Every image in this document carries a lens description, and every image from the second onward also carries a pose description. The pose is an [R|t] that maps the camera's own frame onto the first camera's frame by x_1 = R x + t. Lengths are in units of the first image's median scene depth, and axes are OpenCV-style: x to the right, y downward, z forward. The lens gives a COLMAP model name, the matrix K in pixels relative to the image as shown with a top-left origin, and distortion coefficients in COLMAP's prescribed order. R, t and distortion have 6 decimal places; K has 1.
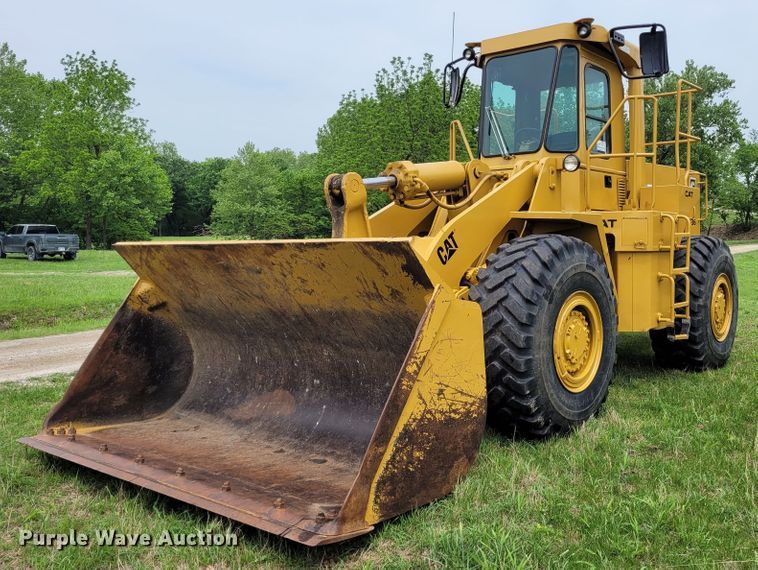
lens RADIAL K [[954.8, 0, 381.9], [0, 954.8, 337.8], [0, 0, 1]] dist [0.020329, 0.058748]
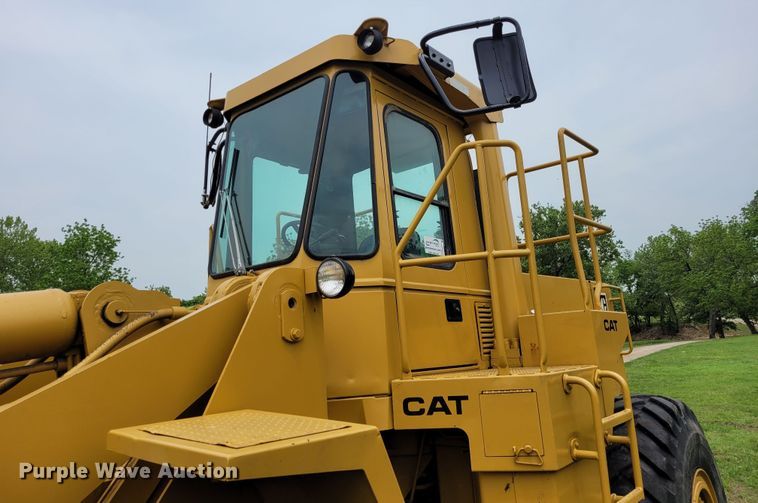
lens RADIAL K [[557.7, 0, 370.5], [0, 557.7, 224.0], [0, 0, 1]] dist [0.052499, -0.049775]
pose [[0.997540, -0.061392, -0.033849, 0.200655], [0.048659, 0.953911, -0.296119, -0.117389], [0.050468, 0.293743, 0.954551, 0.675818]]
